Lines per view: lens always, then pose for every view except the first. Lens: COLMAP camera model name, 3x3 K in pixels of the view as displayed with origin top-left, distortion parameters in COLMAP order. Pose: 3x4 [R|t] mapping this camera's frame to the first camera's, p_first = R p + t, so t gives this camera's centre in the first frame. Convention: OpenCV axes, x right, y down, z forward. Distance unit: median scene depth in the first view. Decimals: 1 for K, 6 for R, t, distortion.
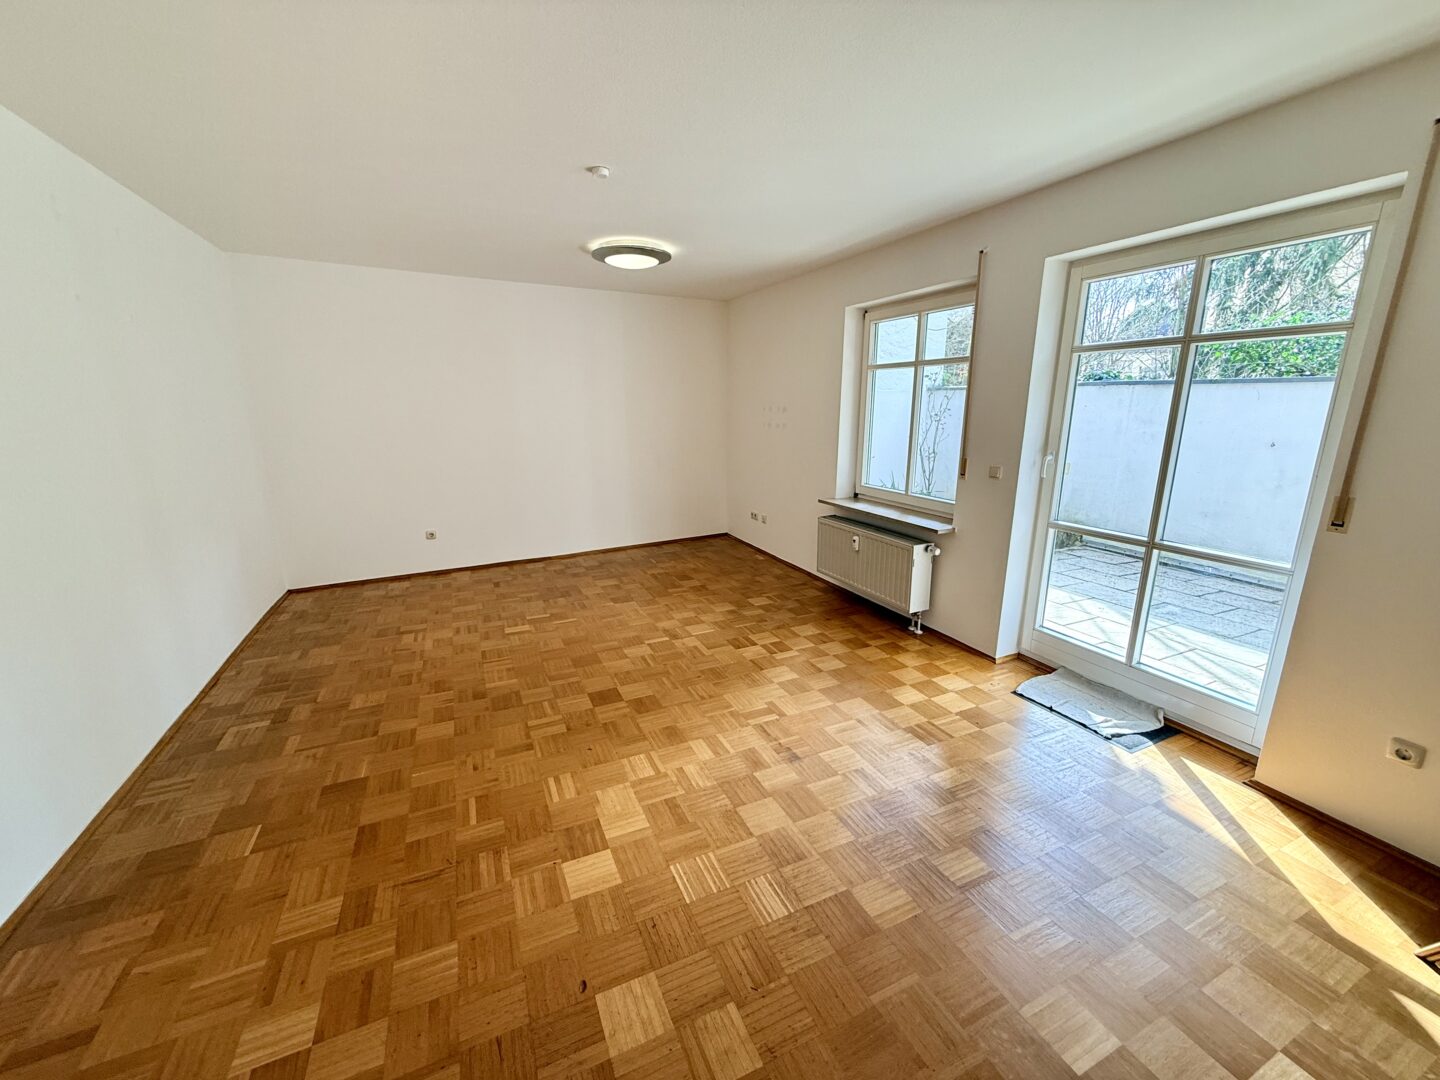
lens RADIAL K [[573.7, 0, 715.5], [0, 573.7, 538.5], [0, 0, 1]] dist [-0.001713, -0.000234]
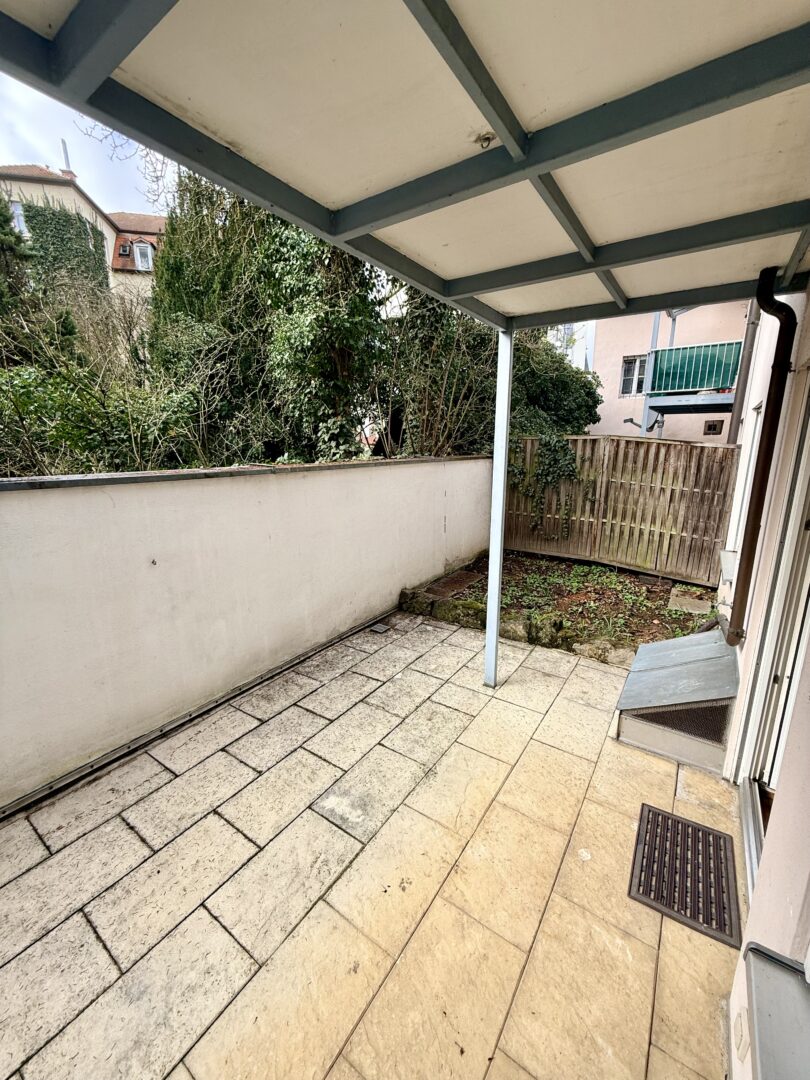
lens RADIAL K [[429.5, 0, 404.1], [0, 429.5, 538.6], [0, 0, 1]] dist [0.000243, -0.000207]
pose [[-0.506650, -0.183709, 0.842352, 0.432003], [0.203785, 0.923831, 0.324050, -0.401529], [-0.837722, 0.335838, -0.430622, 1.244661]]
